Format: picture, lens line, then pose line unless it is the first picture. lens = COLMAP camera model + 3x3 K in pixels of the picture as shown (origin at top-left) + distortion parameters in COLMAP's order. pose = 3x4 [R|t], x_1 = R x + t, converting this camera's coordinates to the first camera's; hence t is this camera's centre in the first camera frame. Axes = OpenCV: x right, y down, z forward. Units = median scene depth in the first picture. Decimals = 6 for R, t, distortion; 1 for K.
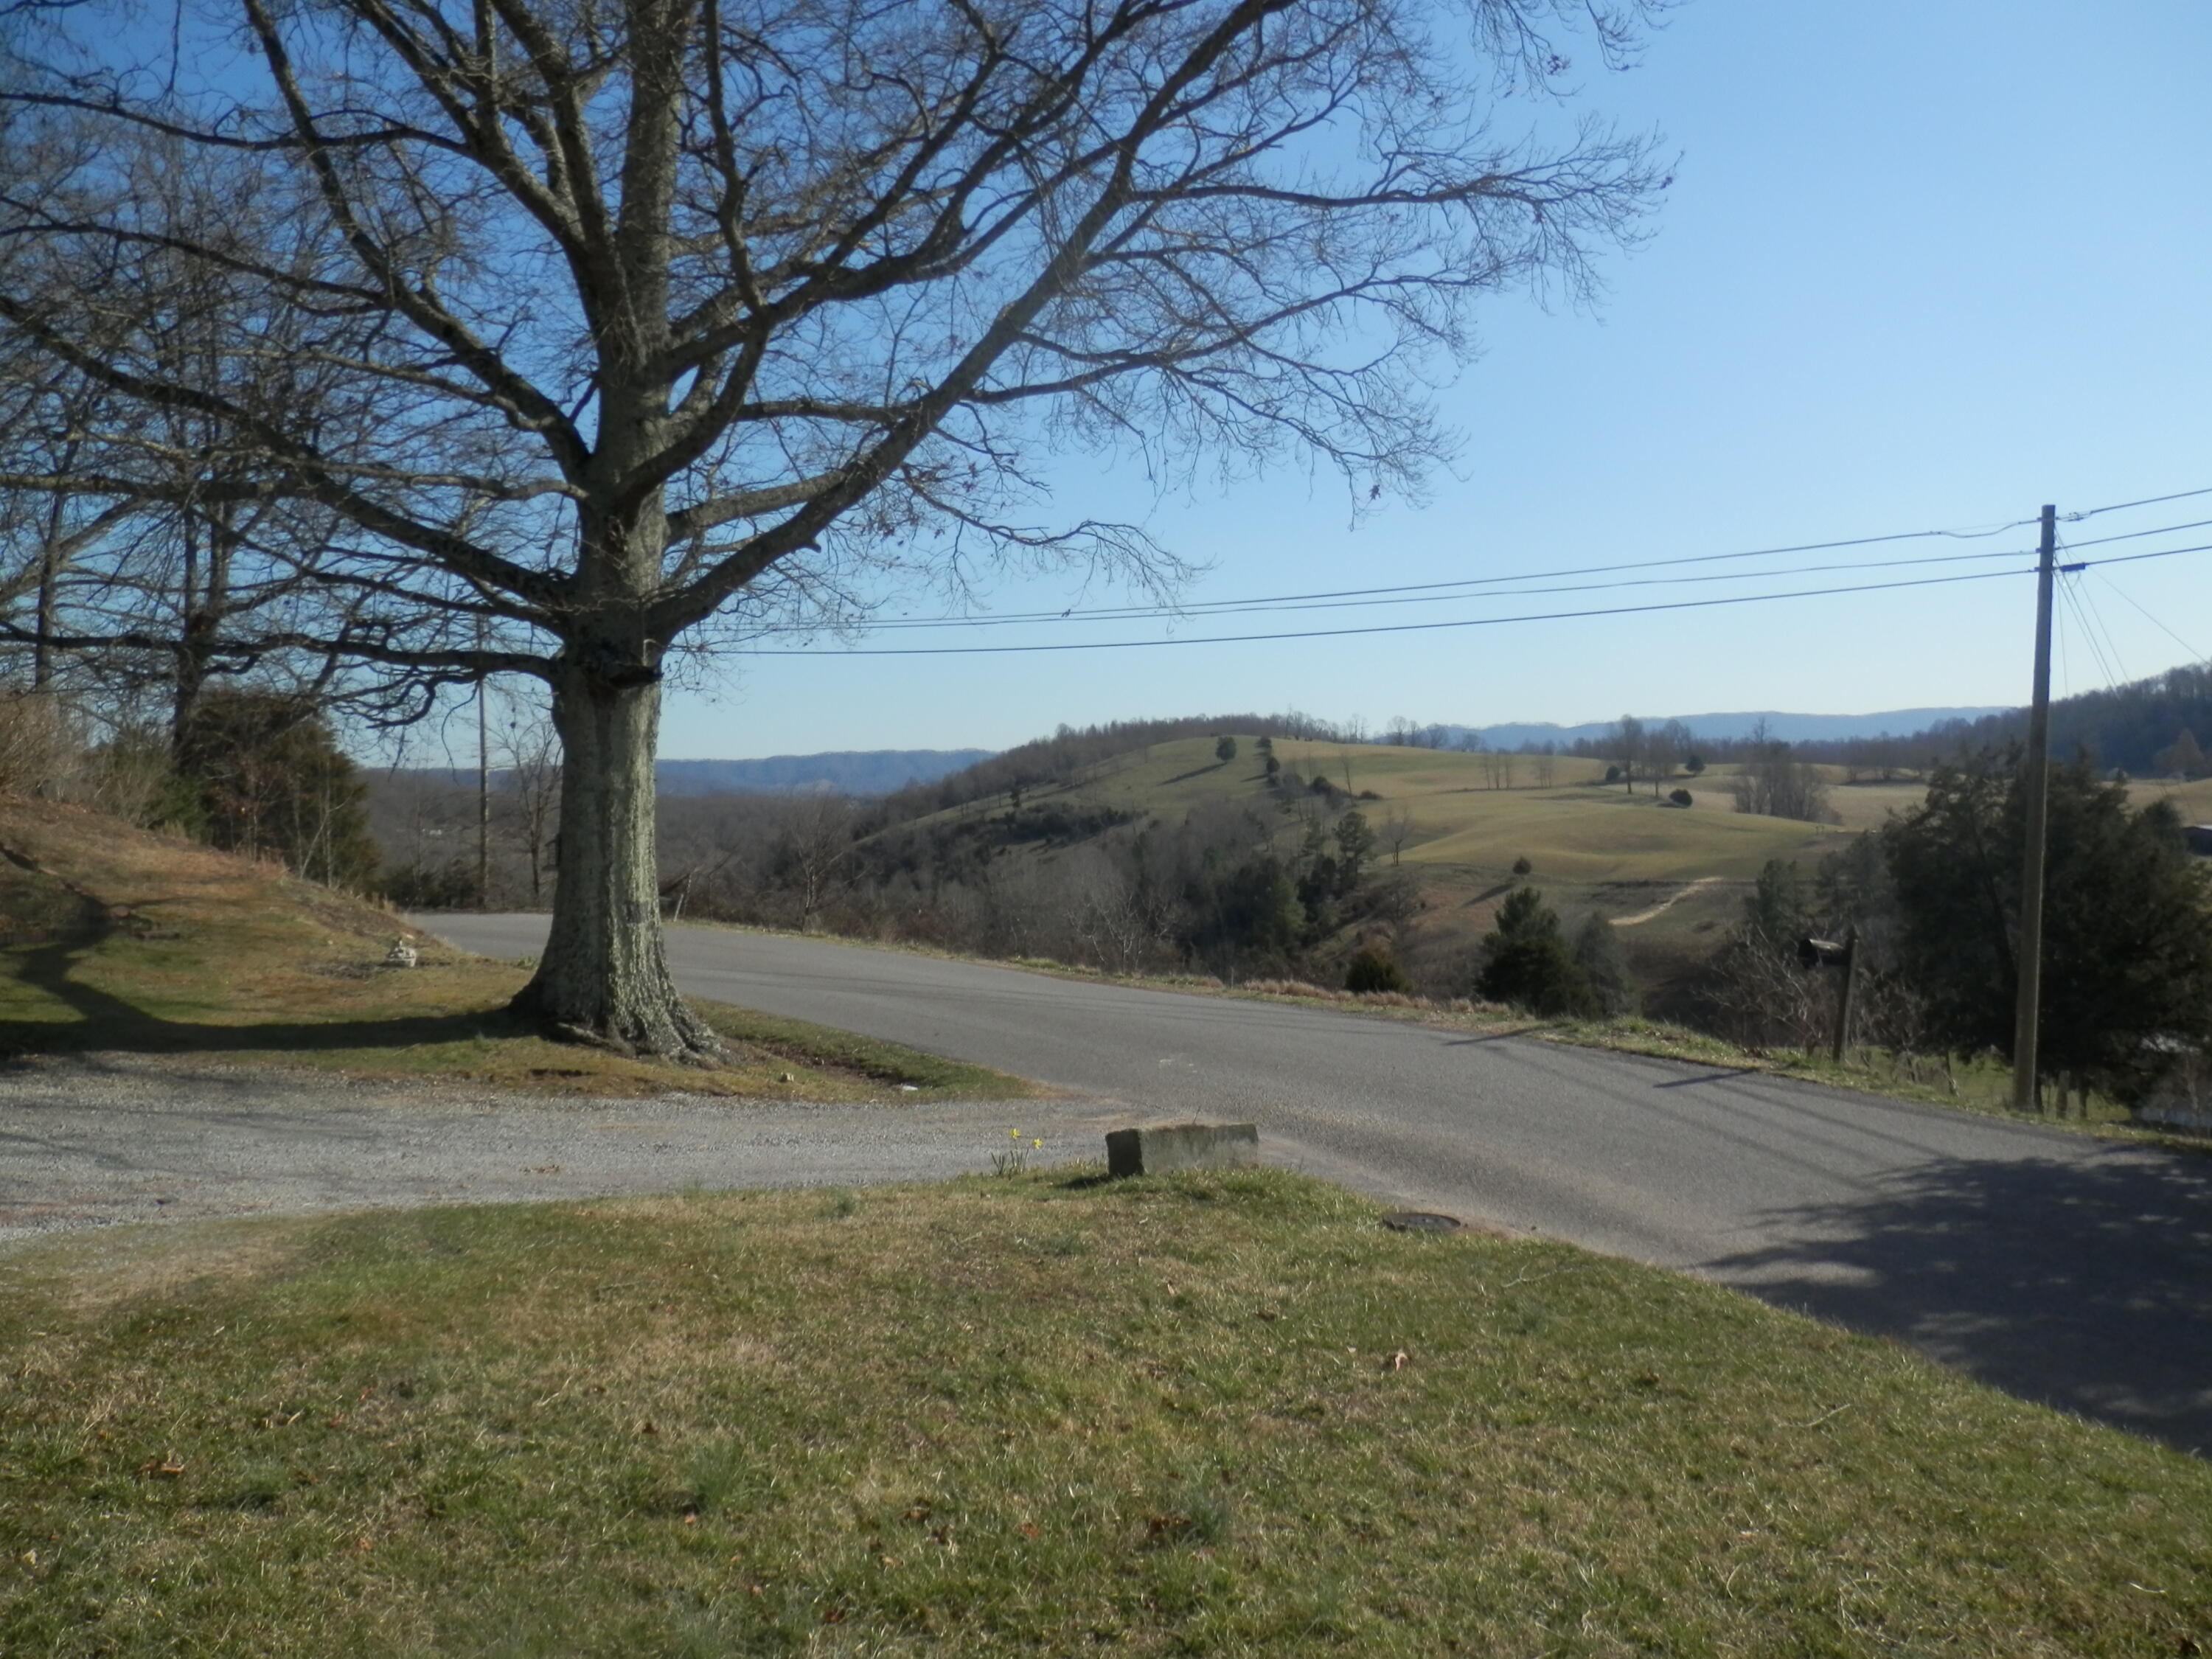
lens RADIAL K [[1632.0, 0, 1102.8], [0, 1632.0, 845.1], [0, 0, 1]] dist [-0.024556, 0.018727]
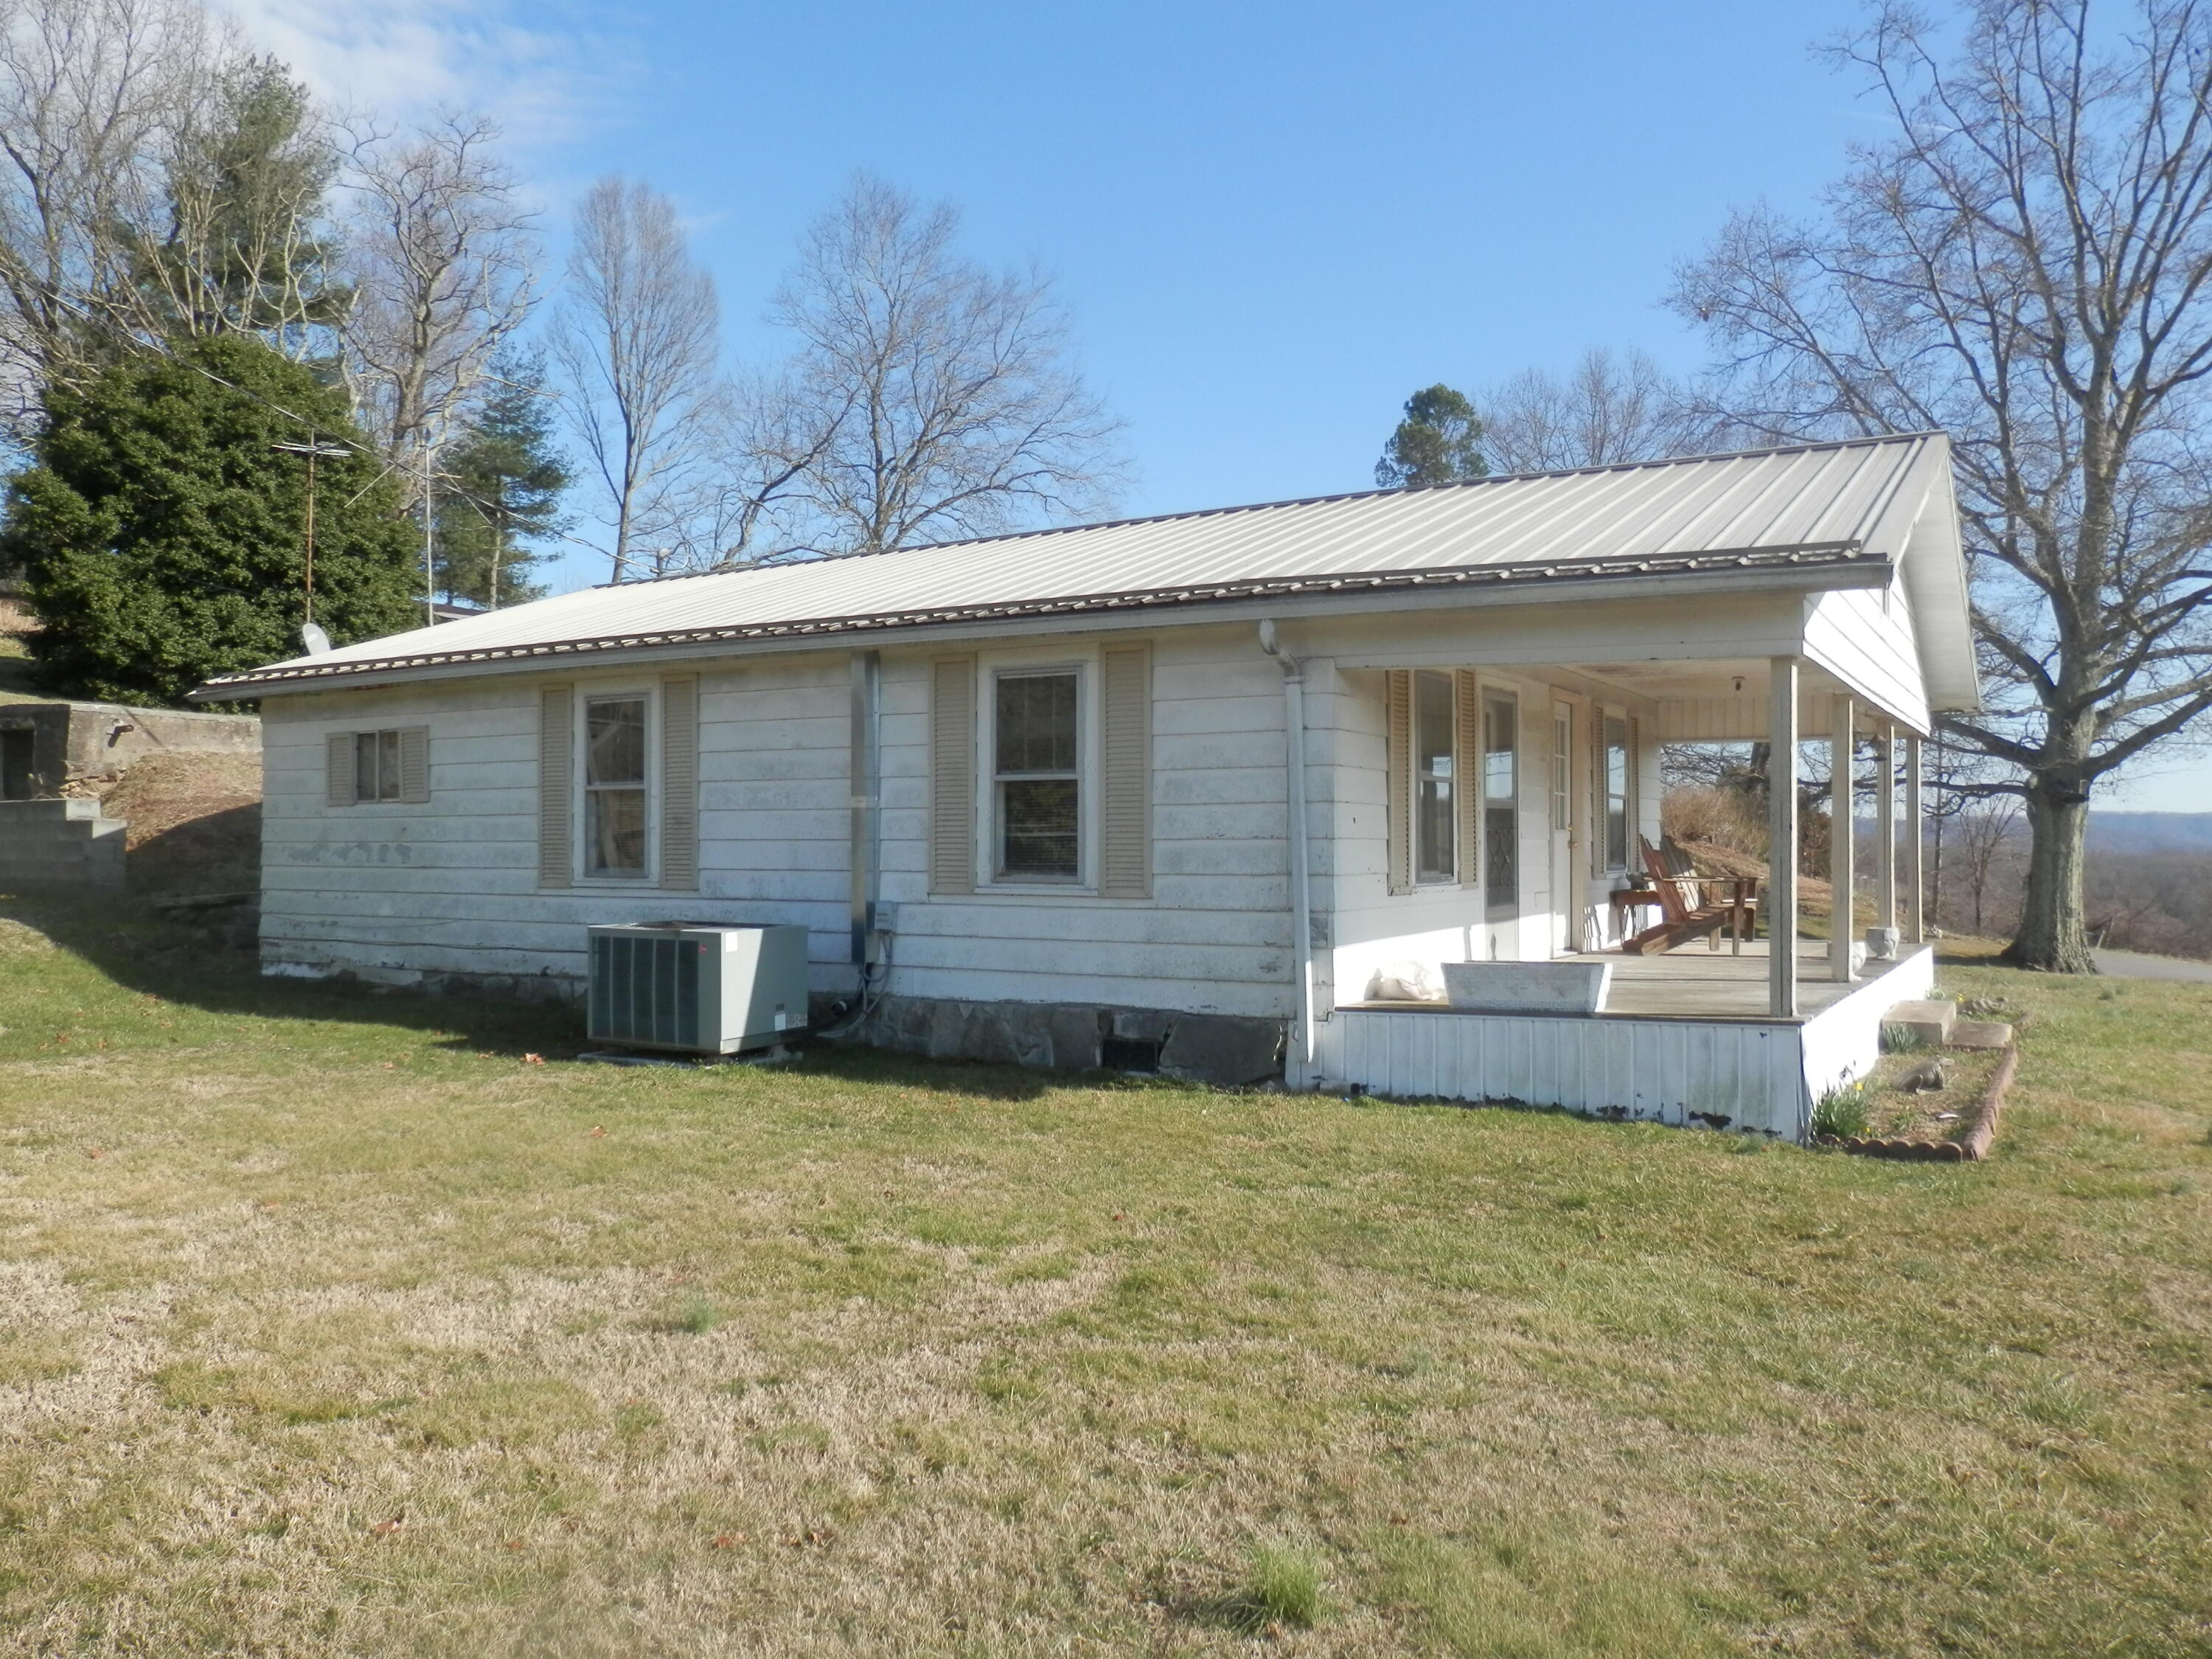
lens RADIAL K [[1632.0, 0, 1106.6], [0, 1632.0, 842.4], [0, 0, 1]] dist [-0.024556, 0.018727]
pose [[0.685719, 0.028068, -0.727325, 0.285068], [-0.055827, 0.998341, -0.014106, 0.039308], [0.725722, 0.050277, 0.686148, -1.006684]]
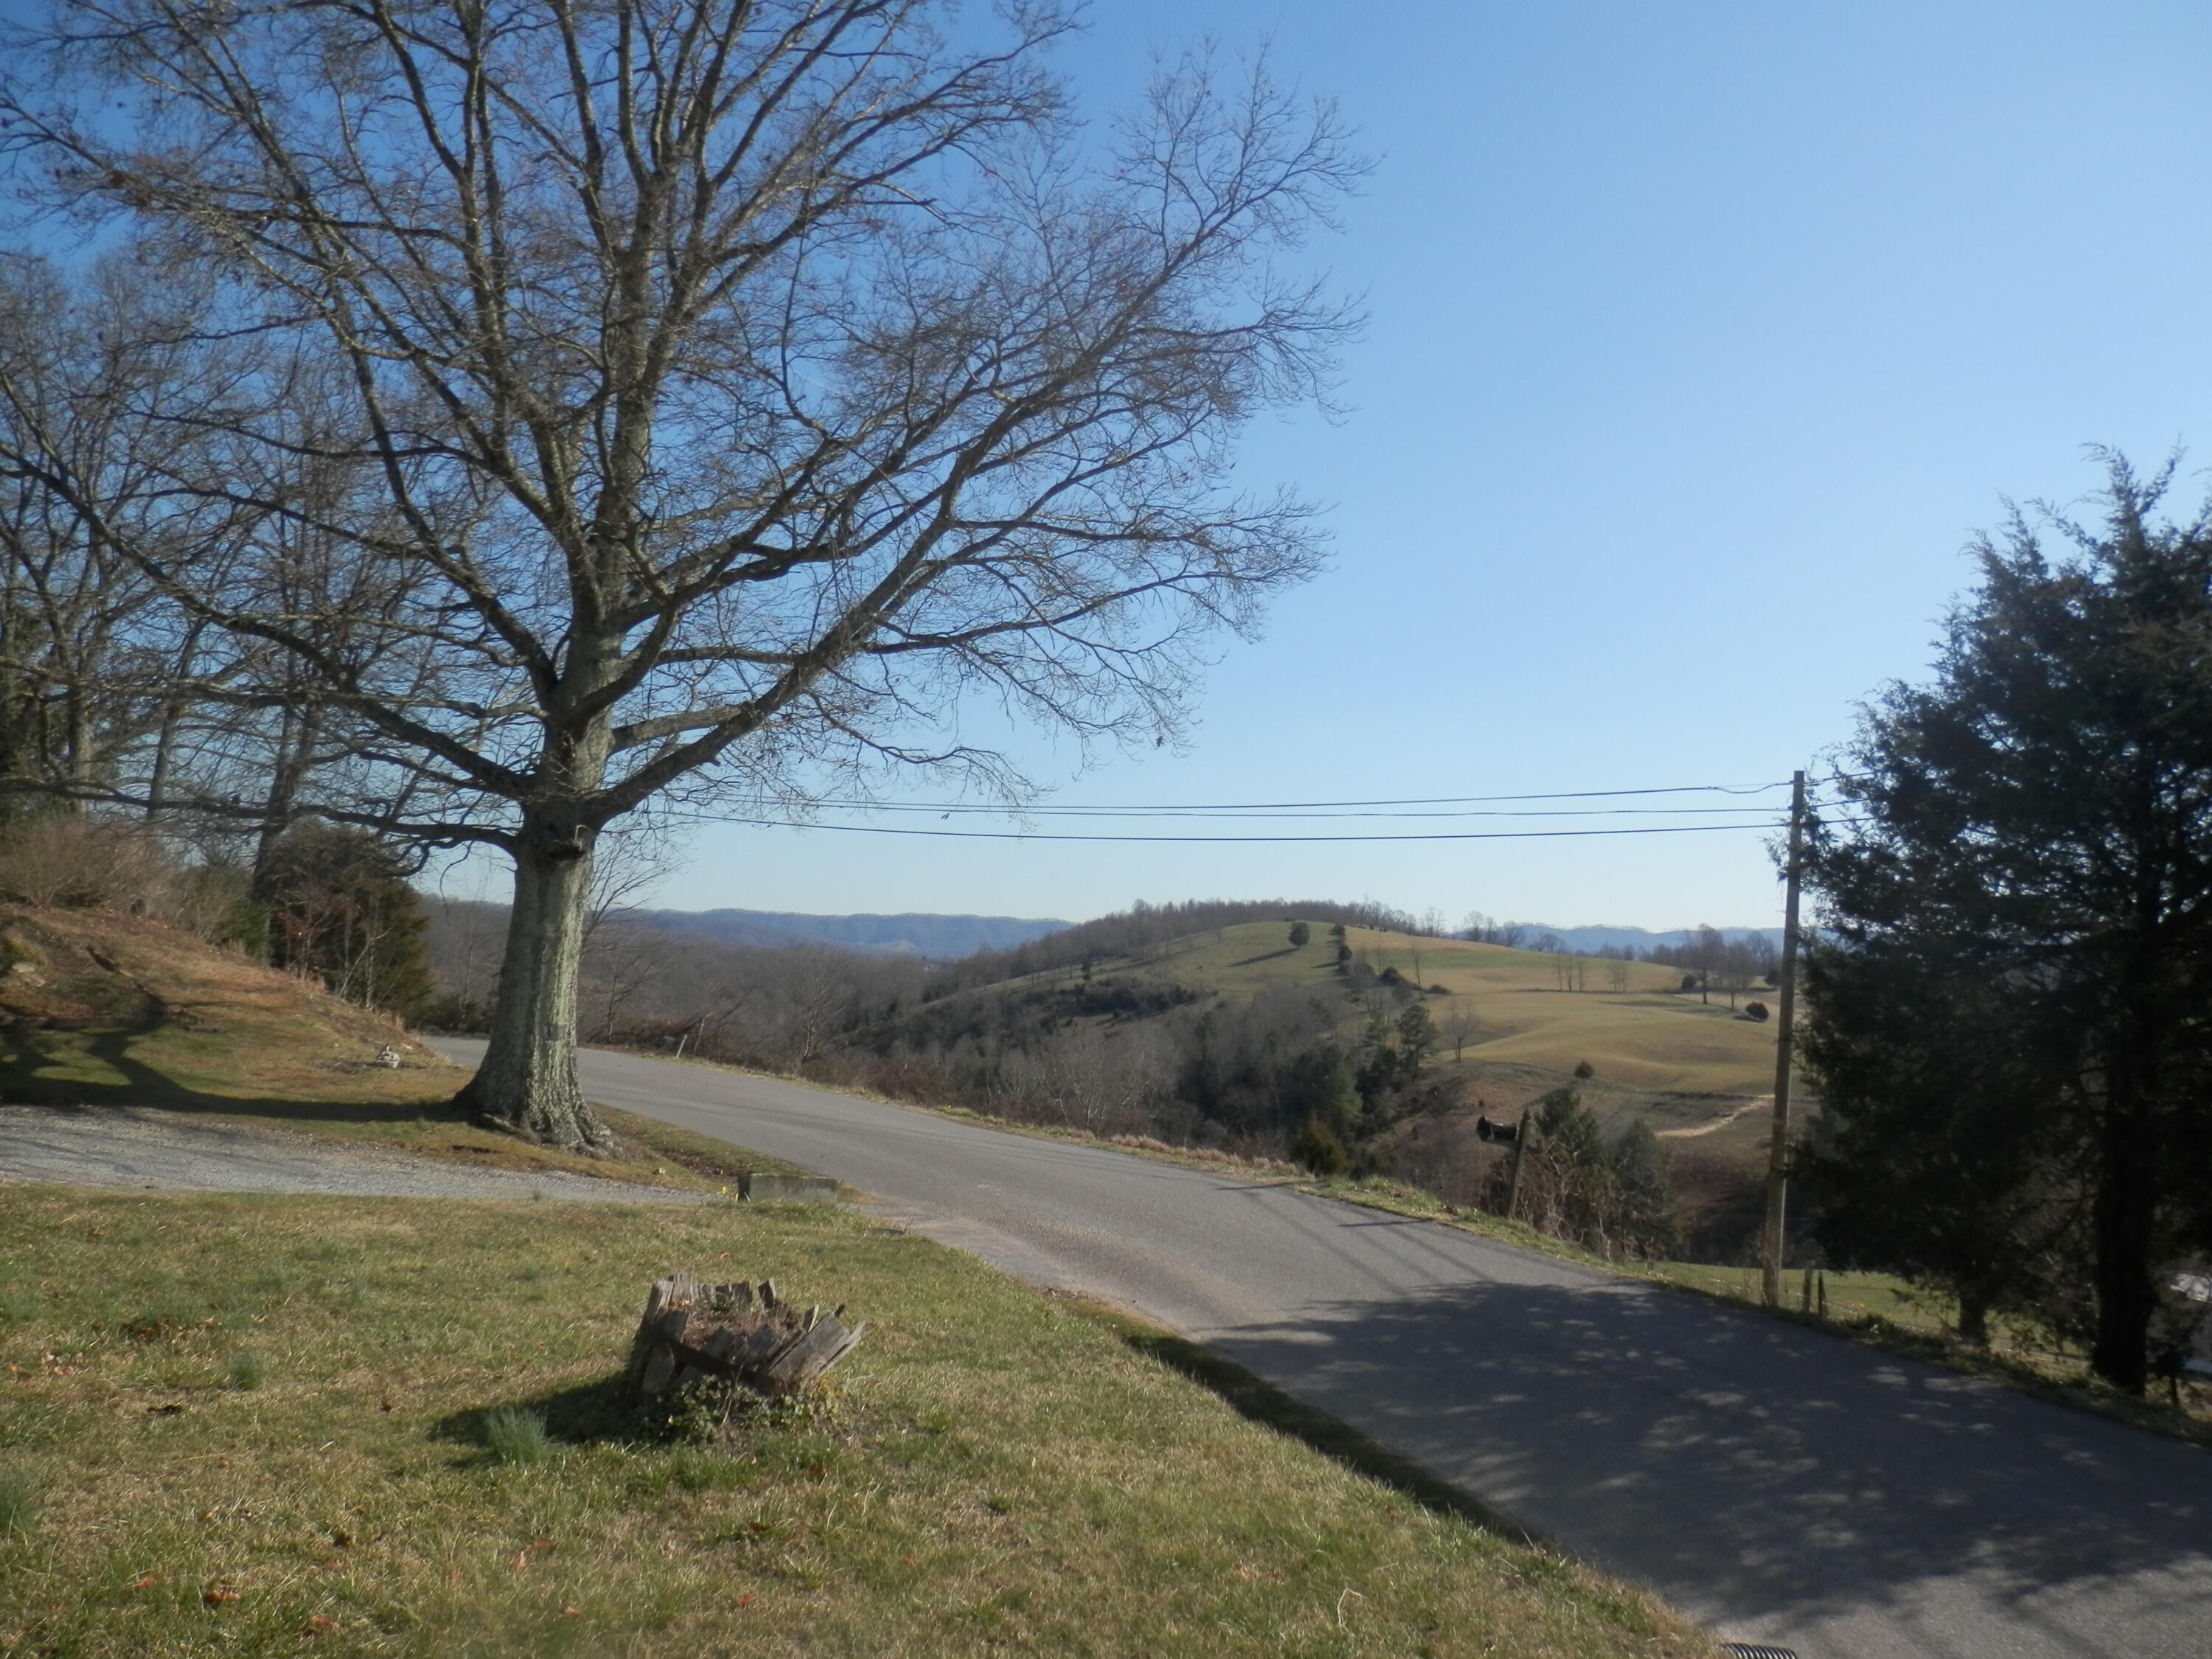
lens RADIAL K [[1632.0, 0, 1106.0], [0, 1632.0, 822.1], [0, 0, 1]] dist [-0.024556, 0.018727]
pose [[0.996979, 0.057752, -0.051940, 0.165989], [-0.063620, 0.990792, -0.119515, 0.001809], [0.044559, 0.122458, 0.991473, -0.226282]]
